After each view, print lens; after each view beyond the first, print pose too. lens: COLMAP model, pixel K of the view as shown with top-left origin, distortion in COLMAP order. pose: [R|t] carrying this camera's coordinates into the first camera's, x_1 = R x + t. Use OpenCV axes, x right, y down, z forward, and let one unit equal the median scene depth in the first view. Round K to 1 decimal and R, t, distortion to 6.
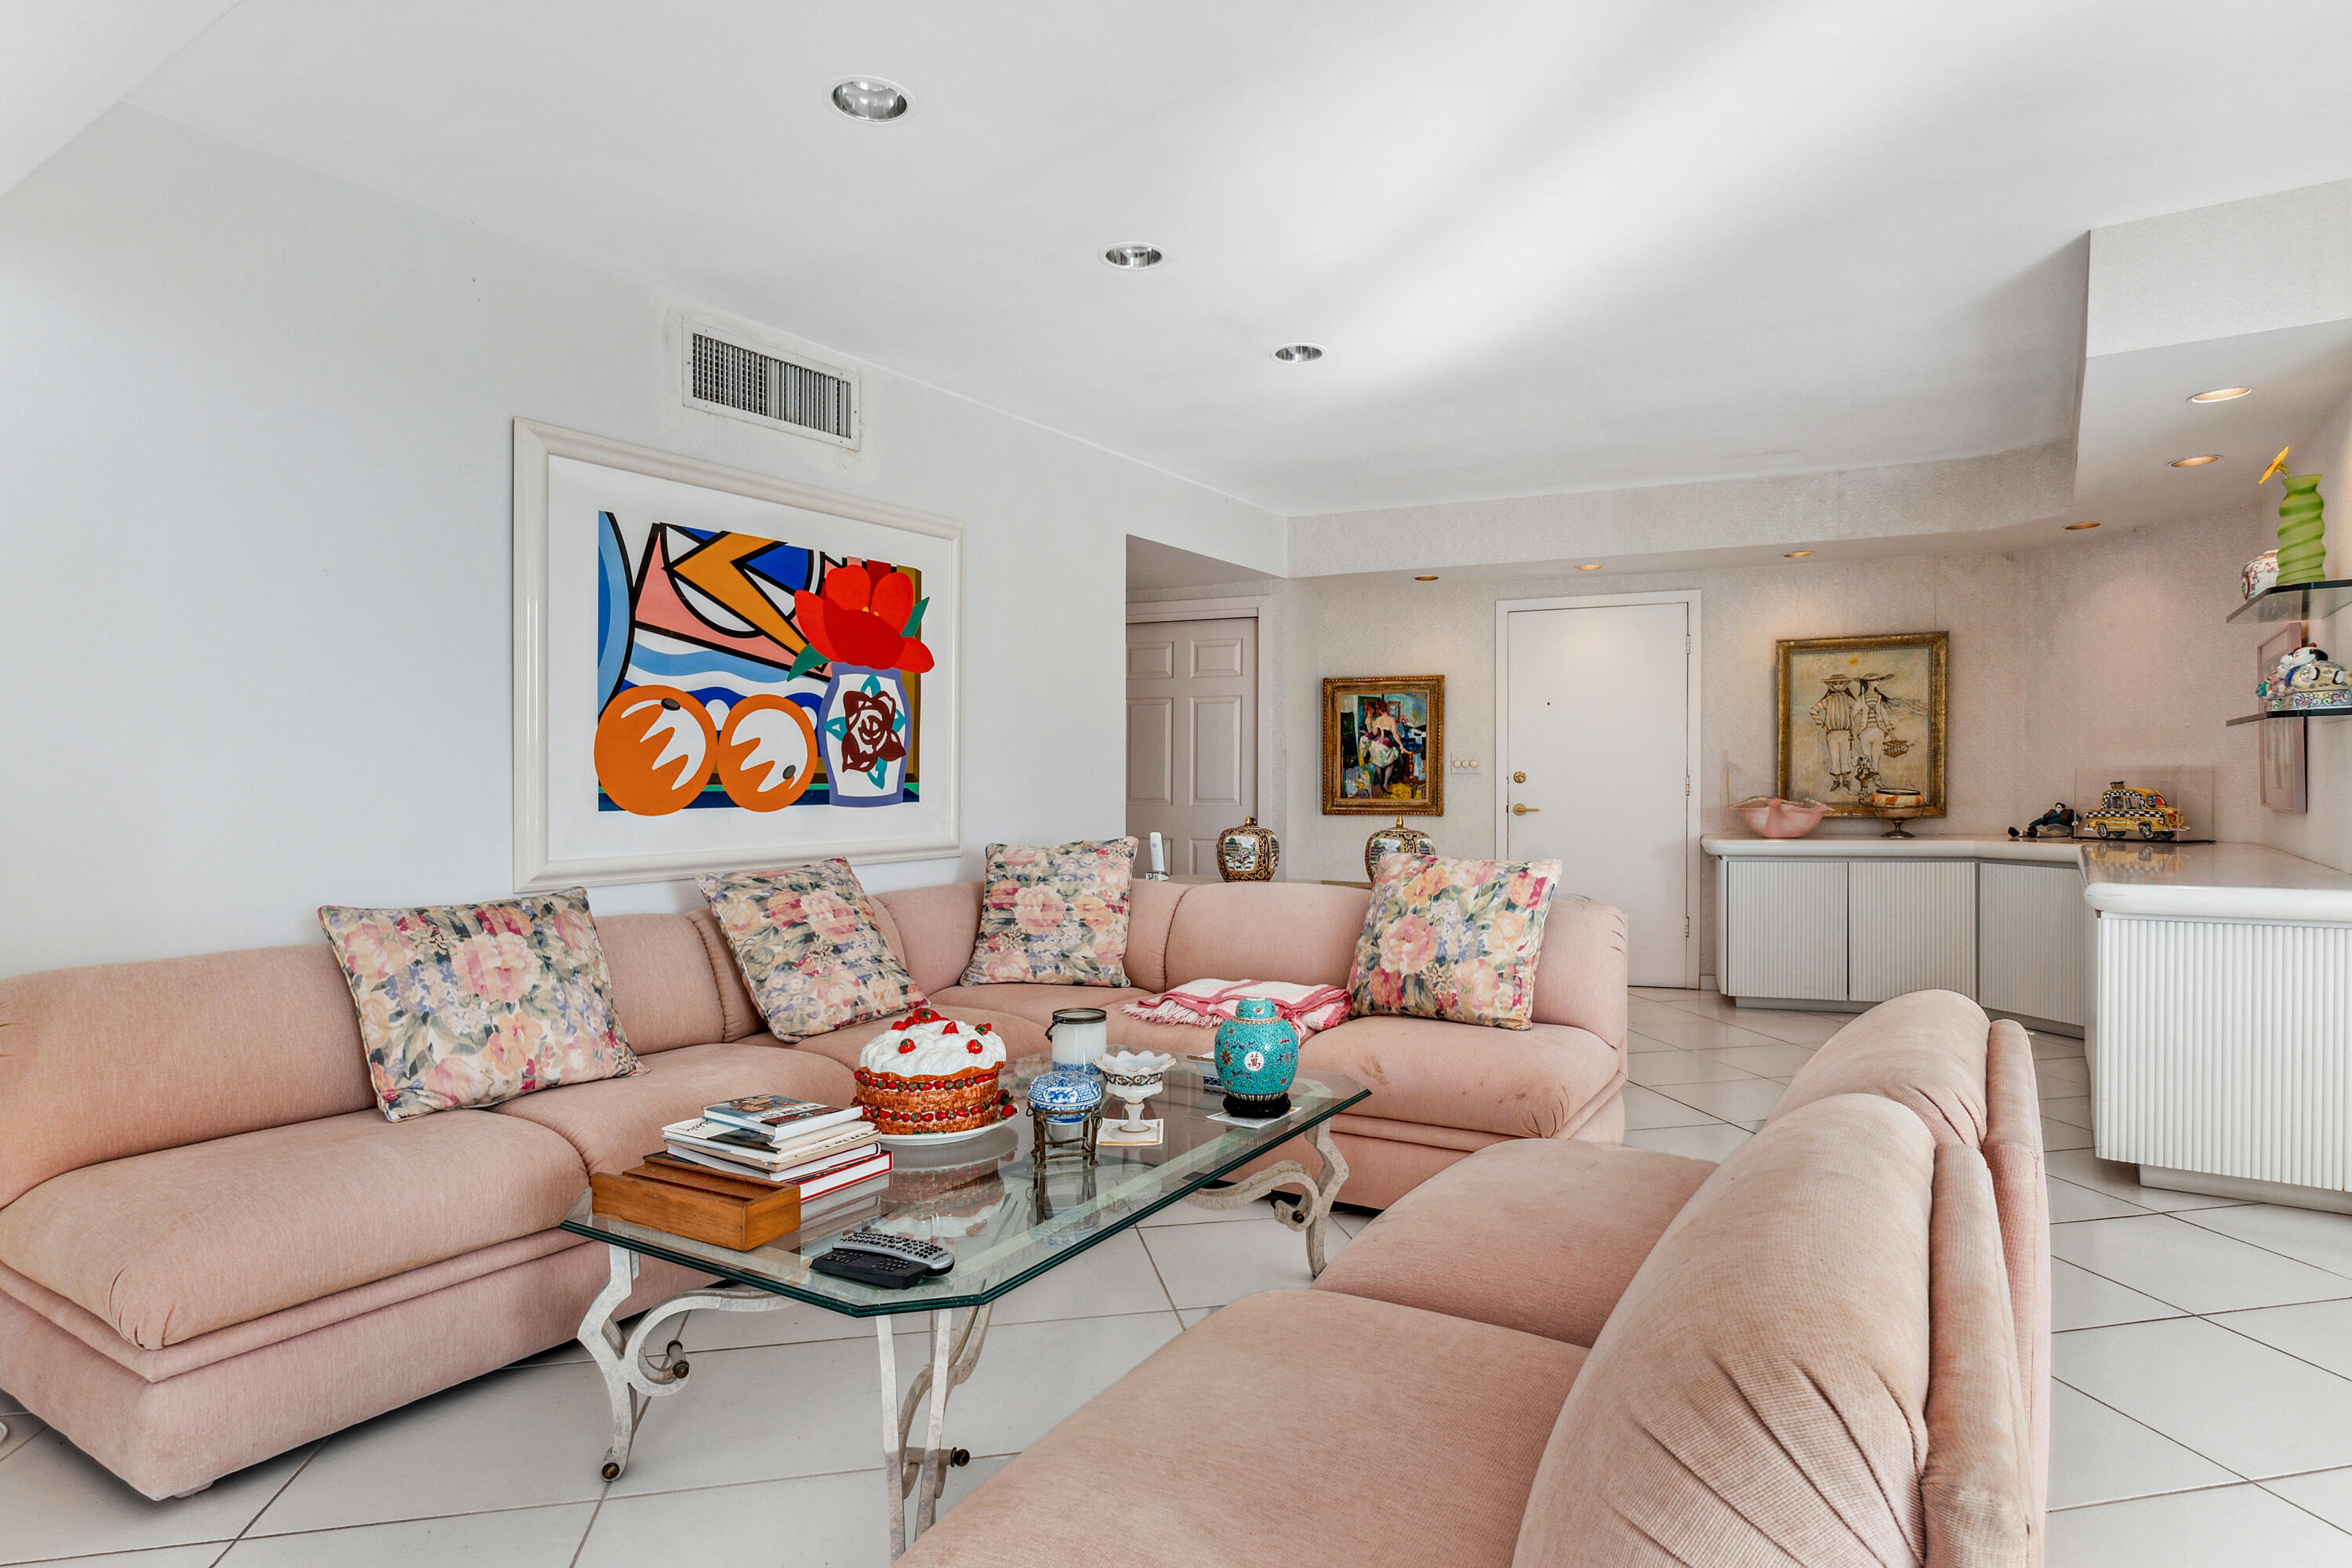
lens RADIAL K [[1275.6, 0, 1174.8], [0, 1275.6, 794.3], [0, 0, 1]] dist [0.000488, -0.000177]
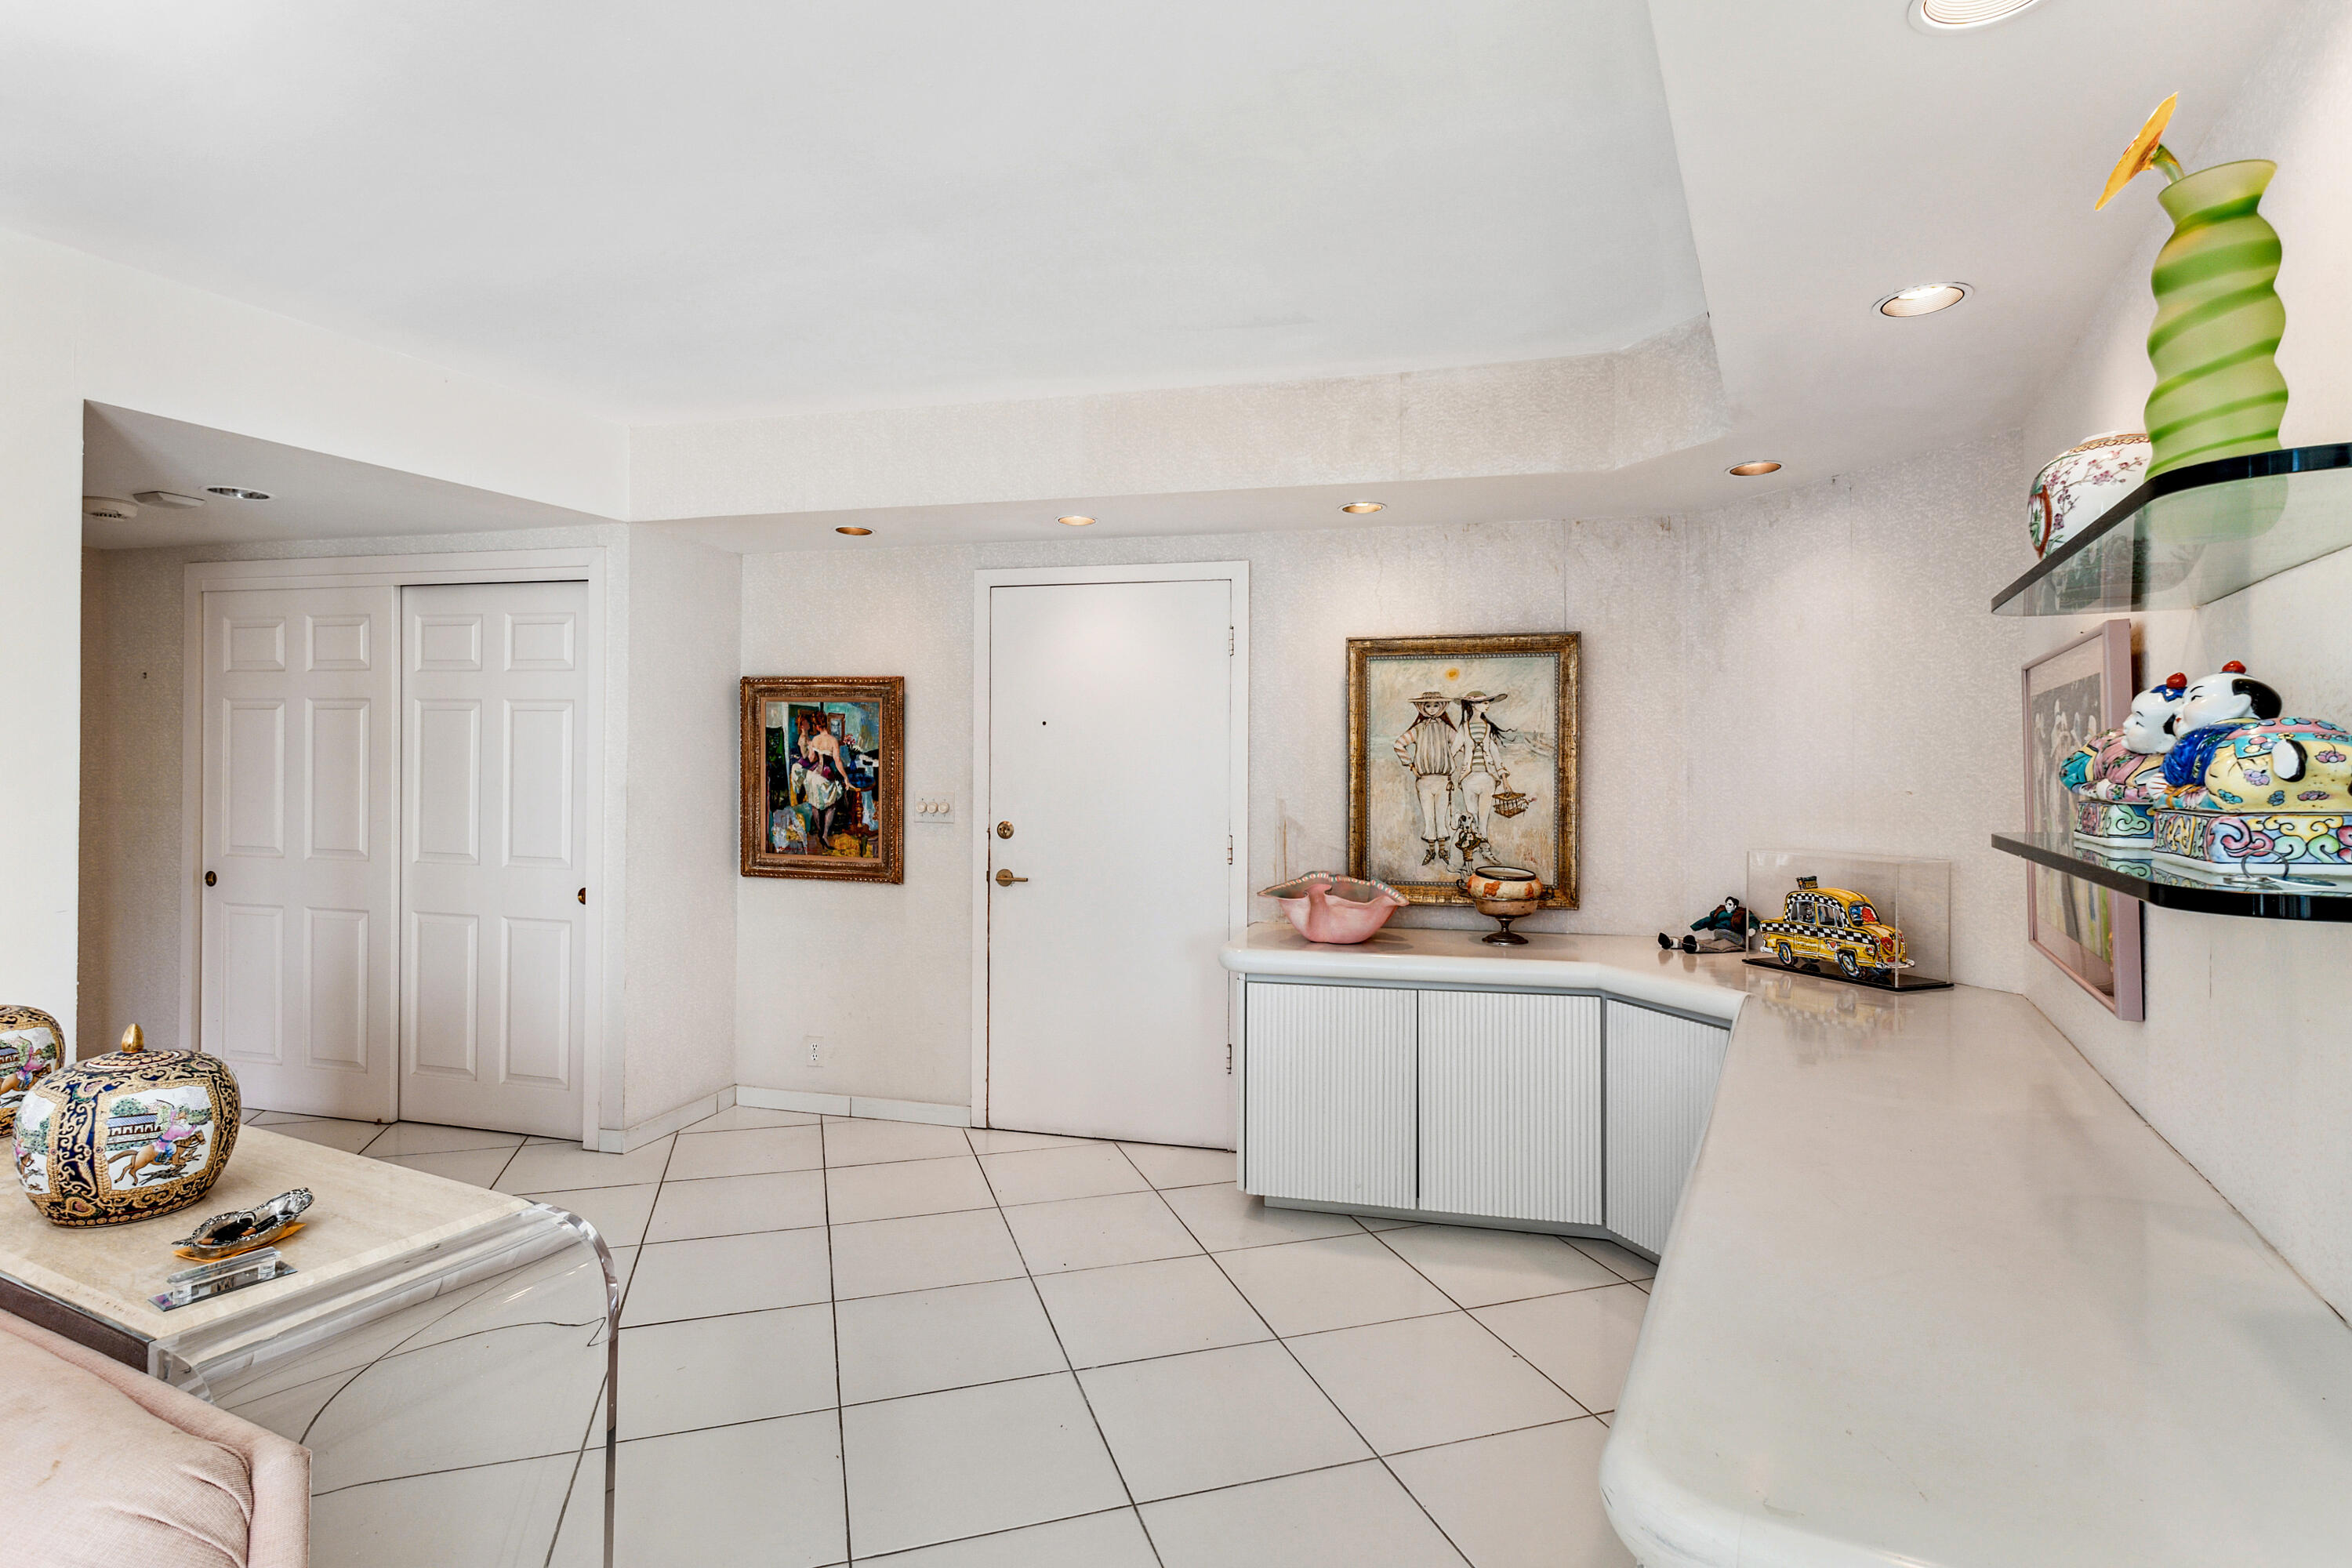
lens RADIAL K [[1164.3, 0, 1193.4], [0, 1164.3, 740.9], [0, 0, 1]] dist [0.000918, 0.000185]
pose [[0.992738, 0.019793, 0.118656, 0.322135], [-0.016064, 0.999349, -0.032299, -0.046282], [-0.119218, 0.030159, 0.992410, 0.405696]]
